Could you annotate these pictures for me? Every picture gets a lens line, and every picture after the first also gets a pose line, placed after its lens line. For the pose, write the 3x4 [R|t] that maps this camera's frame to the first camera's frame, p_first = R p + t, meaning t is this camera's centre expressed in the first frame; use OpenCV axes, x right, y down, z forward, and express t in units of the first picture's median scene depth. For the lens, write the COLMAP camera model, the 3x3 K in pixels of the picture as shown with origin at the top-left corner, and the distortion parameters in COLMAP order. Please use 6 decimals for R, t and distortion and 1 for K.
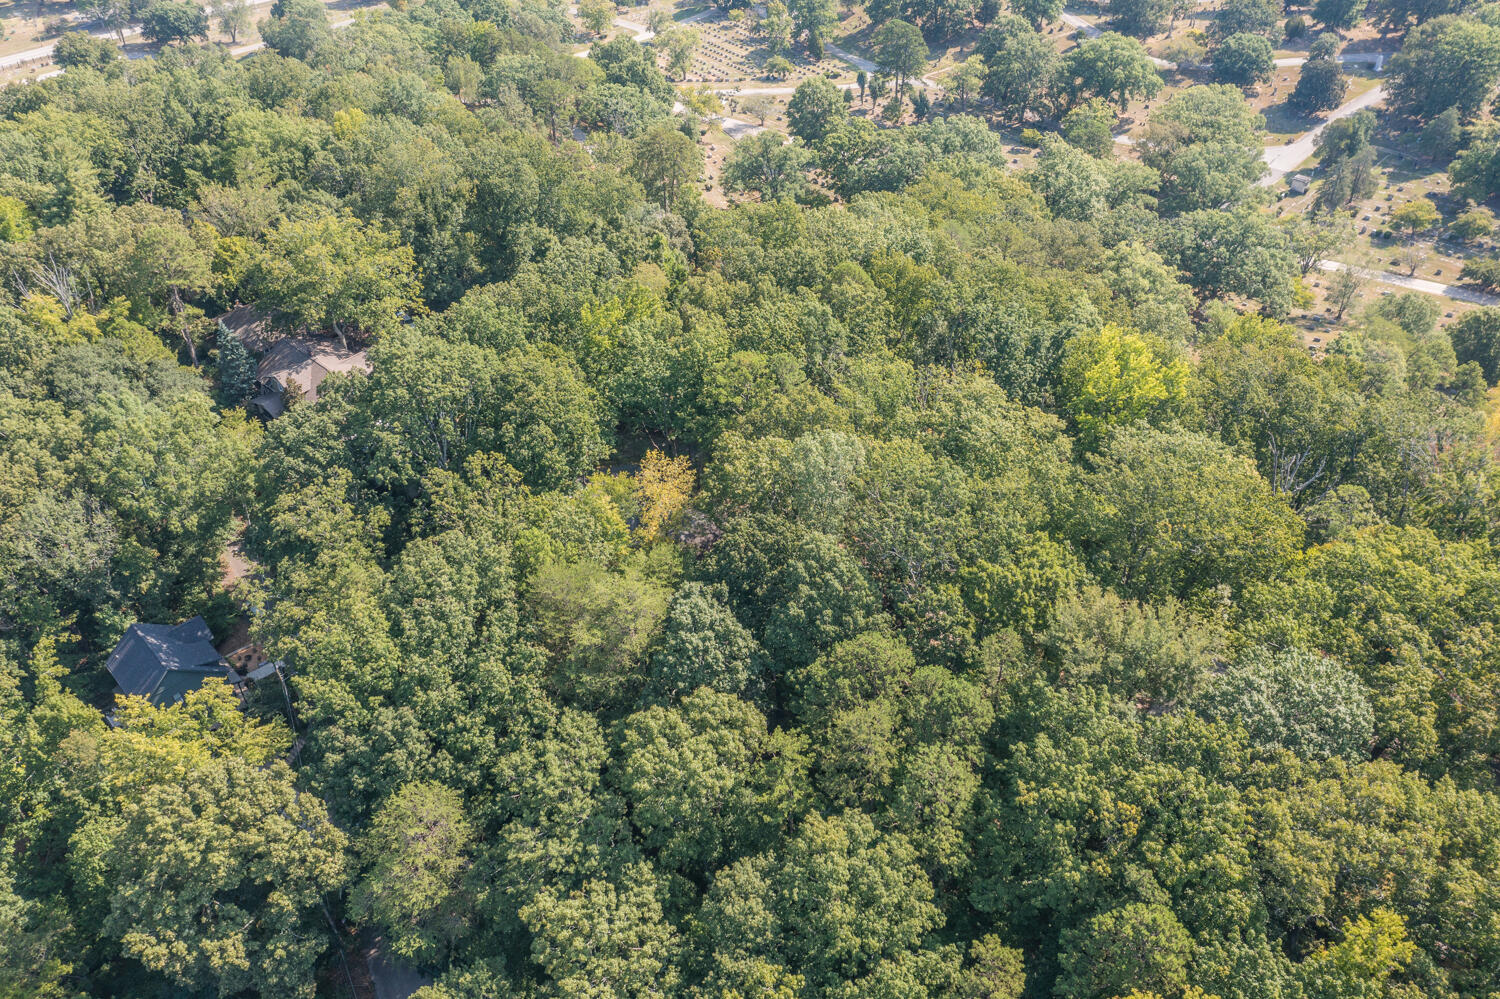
lens RADIAL K [[1182.5, 0, 753.8], [0, 1182.5, 500.8], [0, 0, 1]] dist [-0.006827, 0.006152]
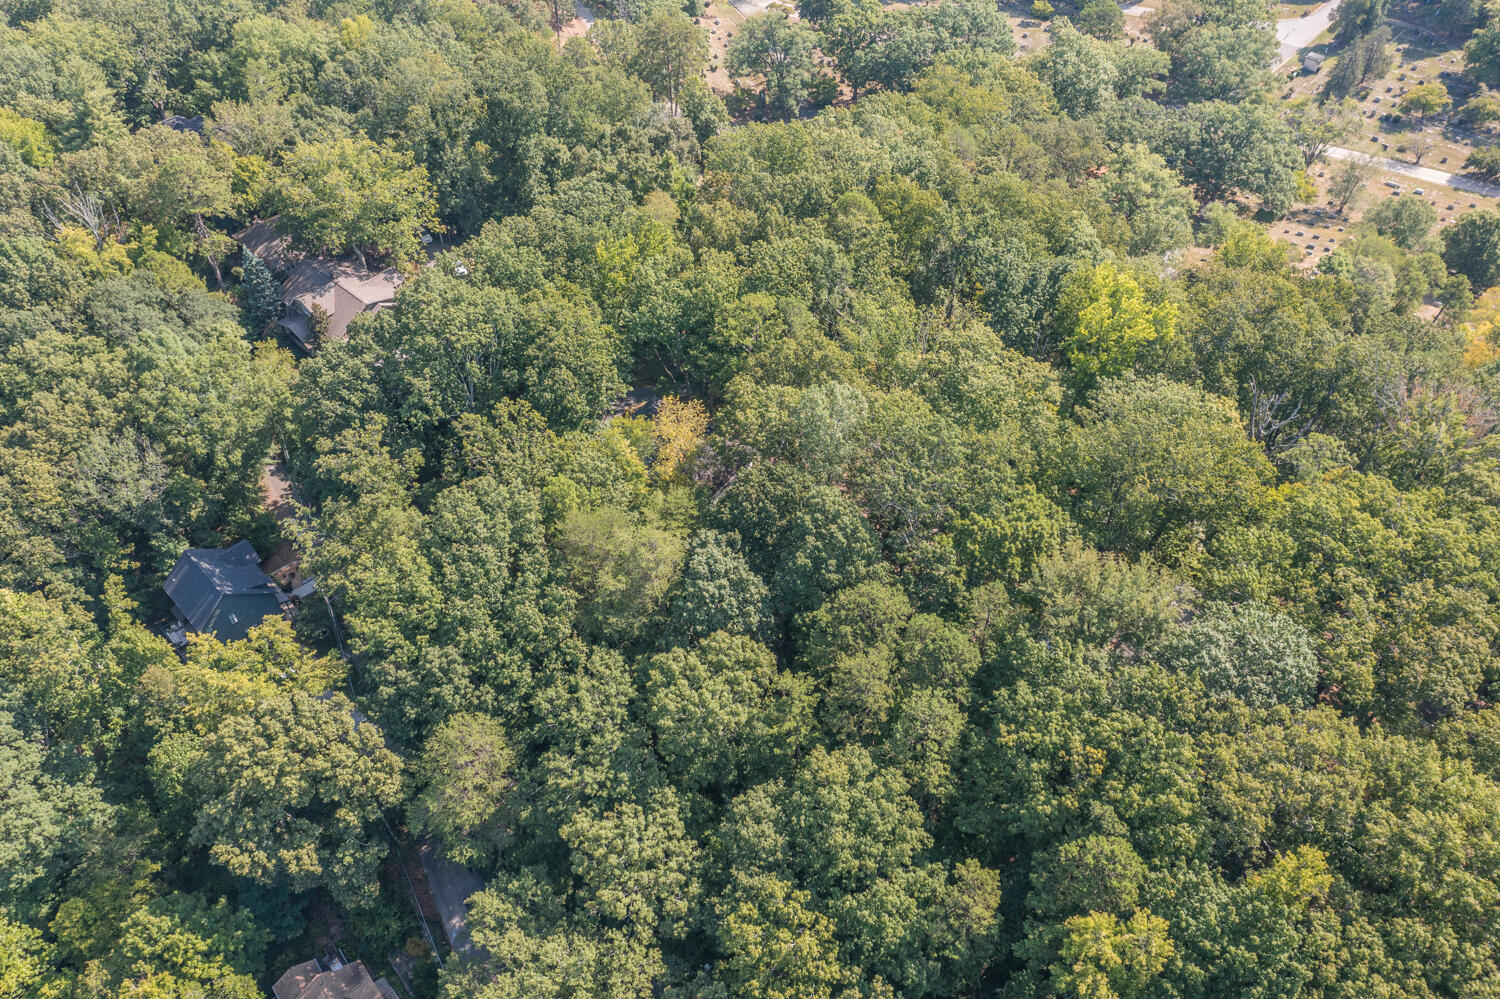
lens RADIAL K [[1182.5, 0, 754.7], [0, 1182.5, 498.7], [0, 0, 1]] dist [-0.006827, 0.006152]
pose [[0.999999, -0.000671, -0.001391, -0.007646], [0.000843, 0.991854, 0.127374, -0.102960], [0.001294, -0.127375, 0.991854, -0.080361]]
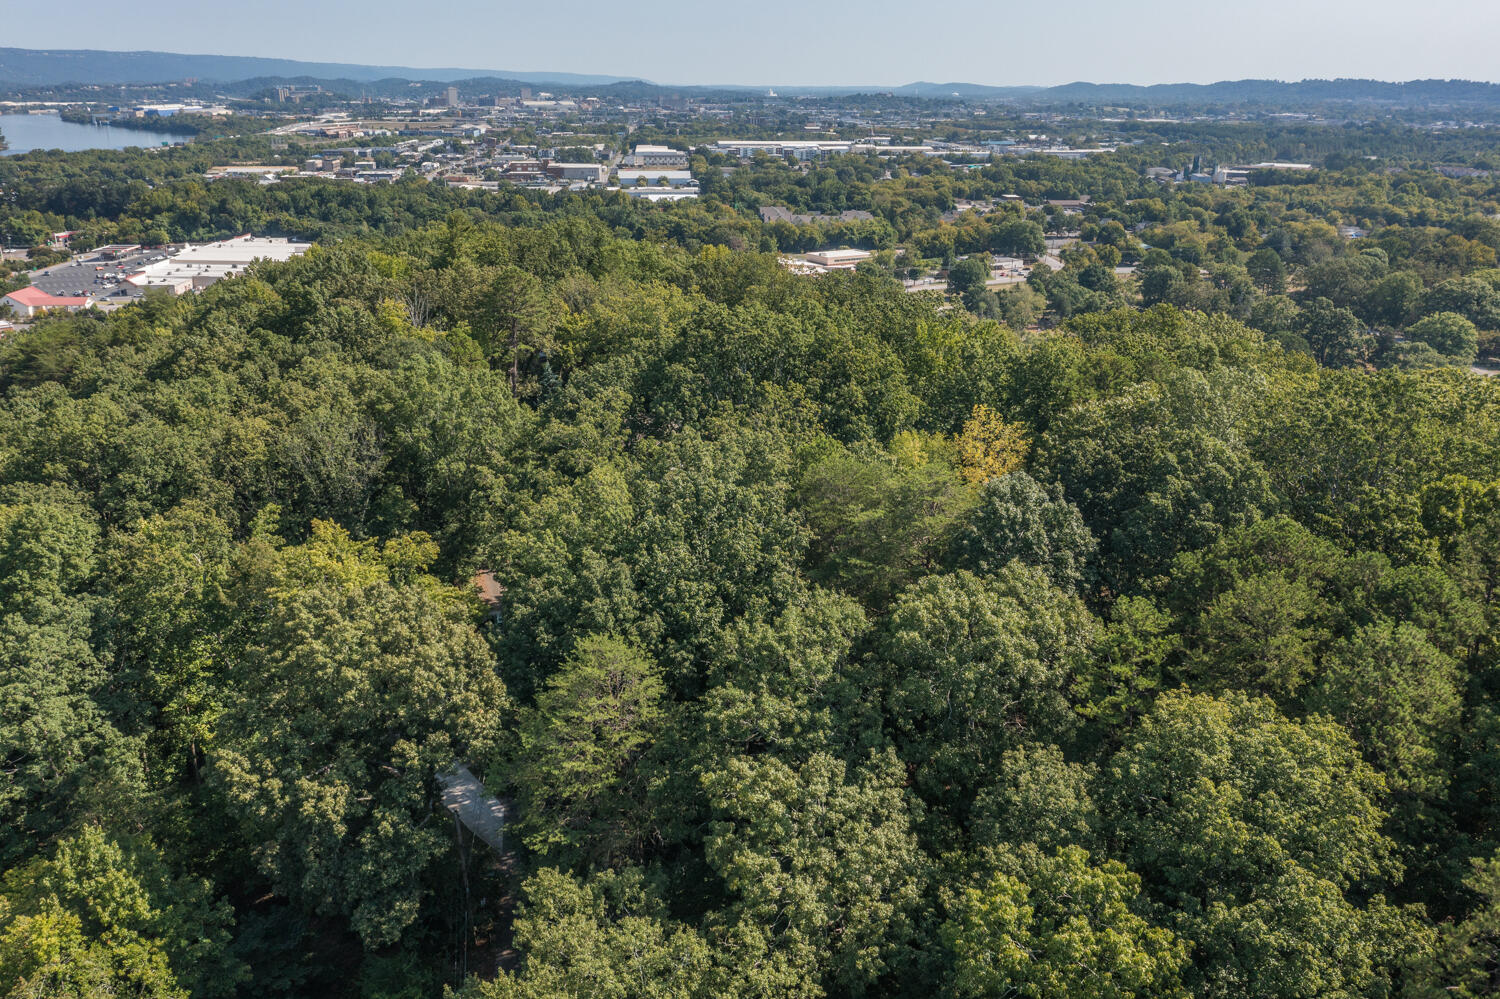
lens RADIAL K [[1182.5, 0, 747.4], [0, 1182.5, 492.9], [0, 0, 1]] dist [-0.006827, 0.006152]
pose [[0.951143, 0.113616, -0.287087, 0.002552], [-0.205499, 0.926916, -0.314002, 0.362066], [0.230430, 0.357657, 0.904977, 0.297468]]
